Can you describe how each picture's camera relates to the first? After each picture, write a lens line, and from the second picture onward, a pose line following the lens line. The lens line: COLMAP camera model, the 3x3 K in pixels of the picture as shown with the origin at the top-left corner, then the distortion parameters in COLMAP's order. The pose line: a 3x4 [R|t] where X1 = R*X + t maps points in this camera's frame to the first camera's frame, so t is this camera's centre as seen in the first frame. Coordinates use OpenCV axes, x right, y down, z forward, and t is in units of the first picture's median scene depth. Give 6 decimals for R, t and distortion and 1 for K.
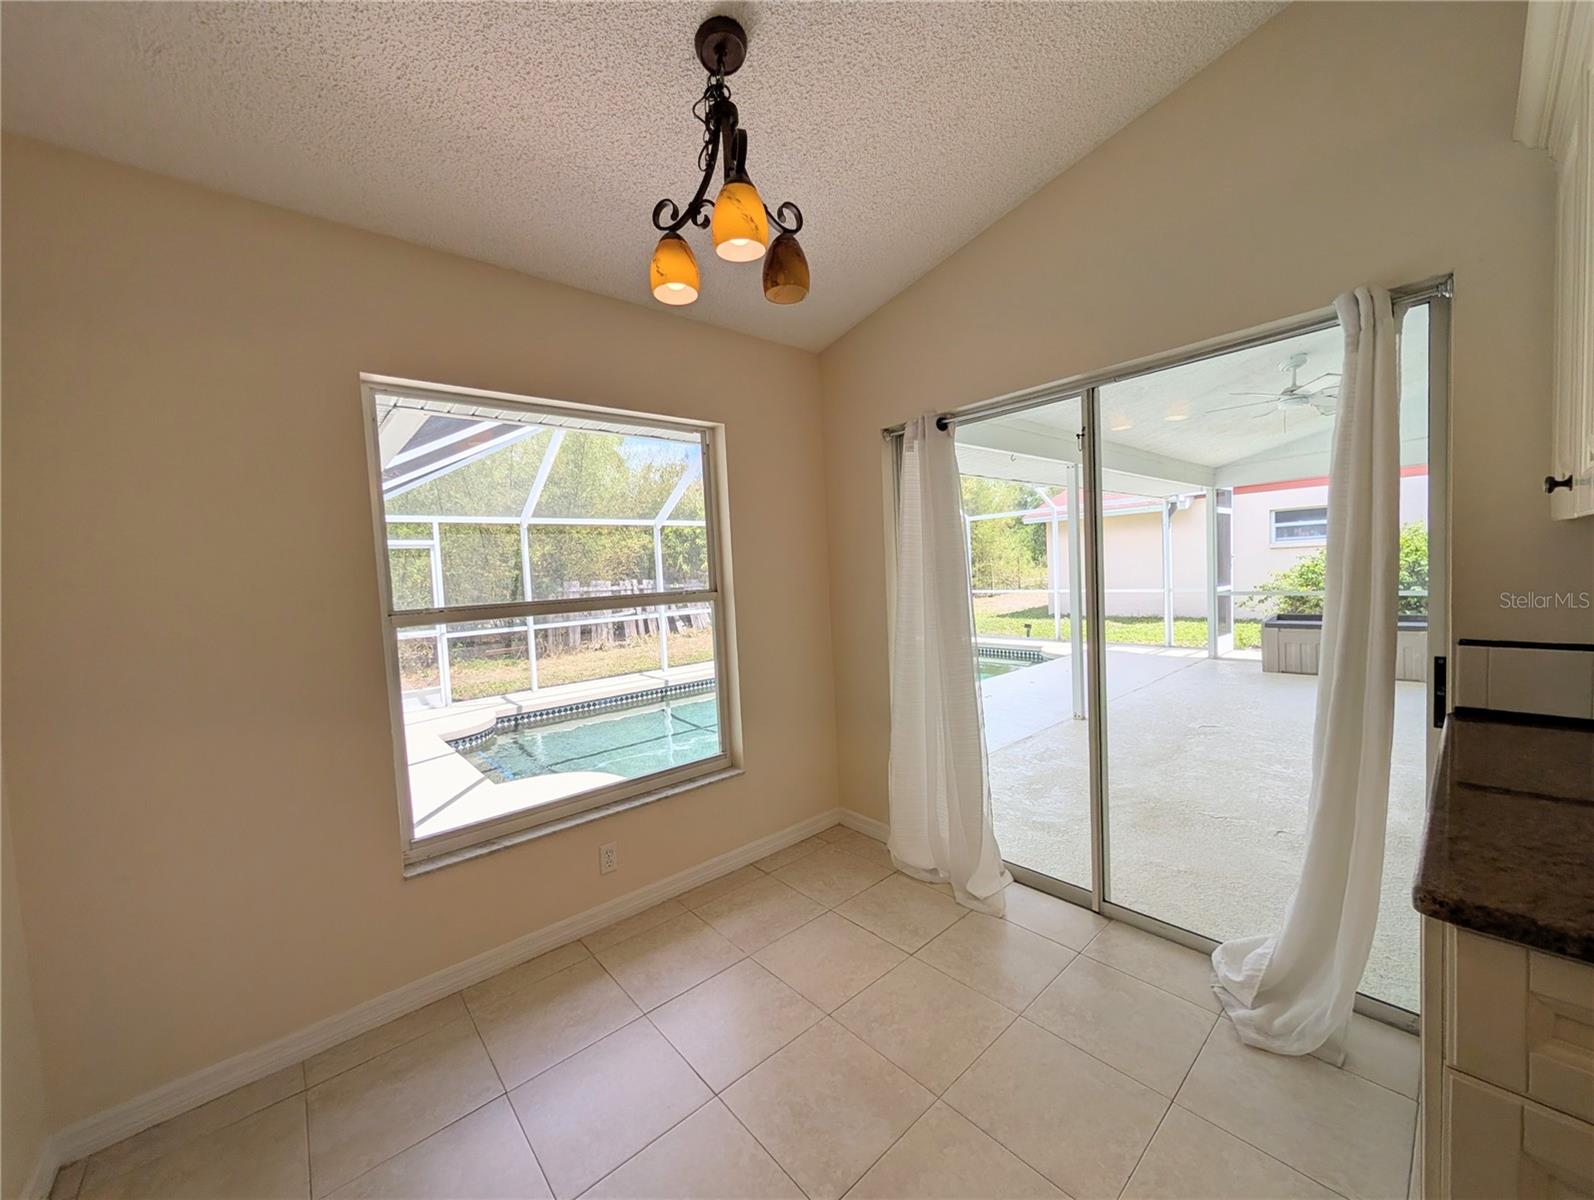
lens RADIAL K [[603.5, 0, 798.5], [0, 603.5, 600.3], [0, 0, 1]] dist [-0.001643, 0.000771]
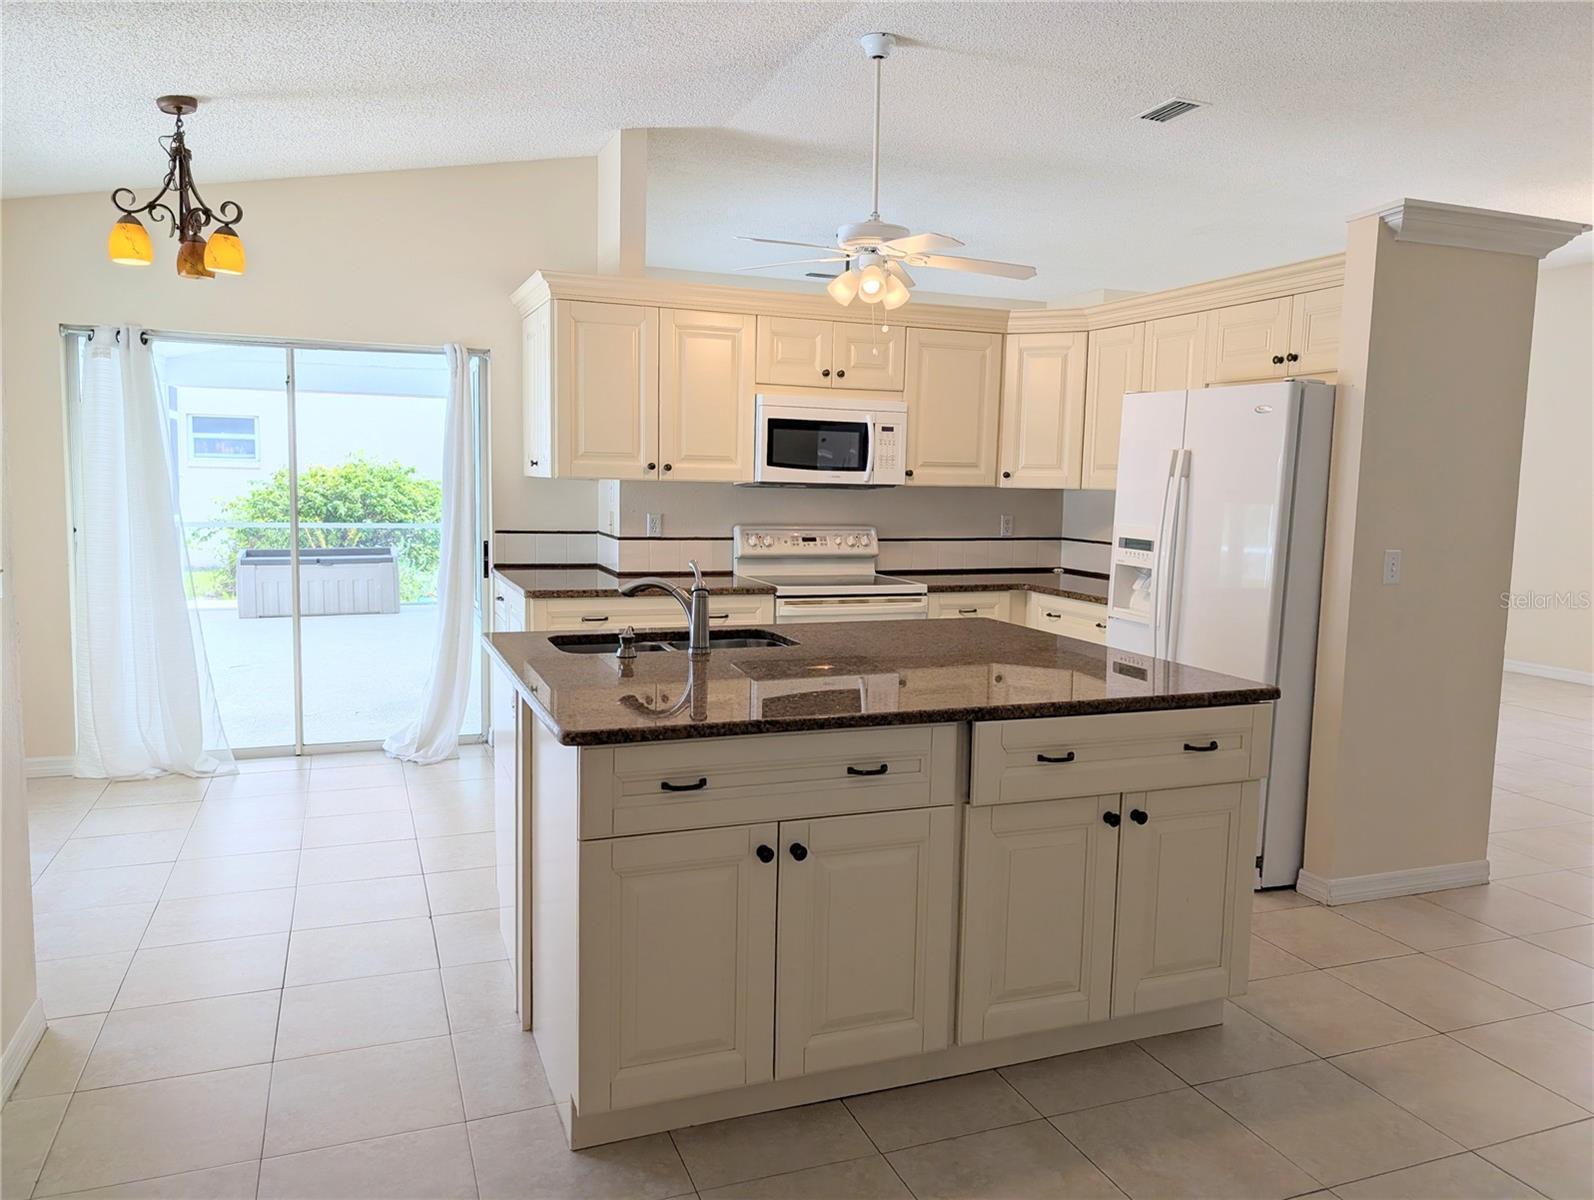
lens RADIAL K [[1137.1, 0, 797.7], [0, 1137.1, 601.0], [0, 0, 1]] dist [0.035486, -0.028703]
pose [[0.343950, -0.046906, 0.937816, -1.406946], [0.008505, 0.998866, 0.046841, 0.085098], [-0.938949, -0.008135, 0.343959, -0.831710]]
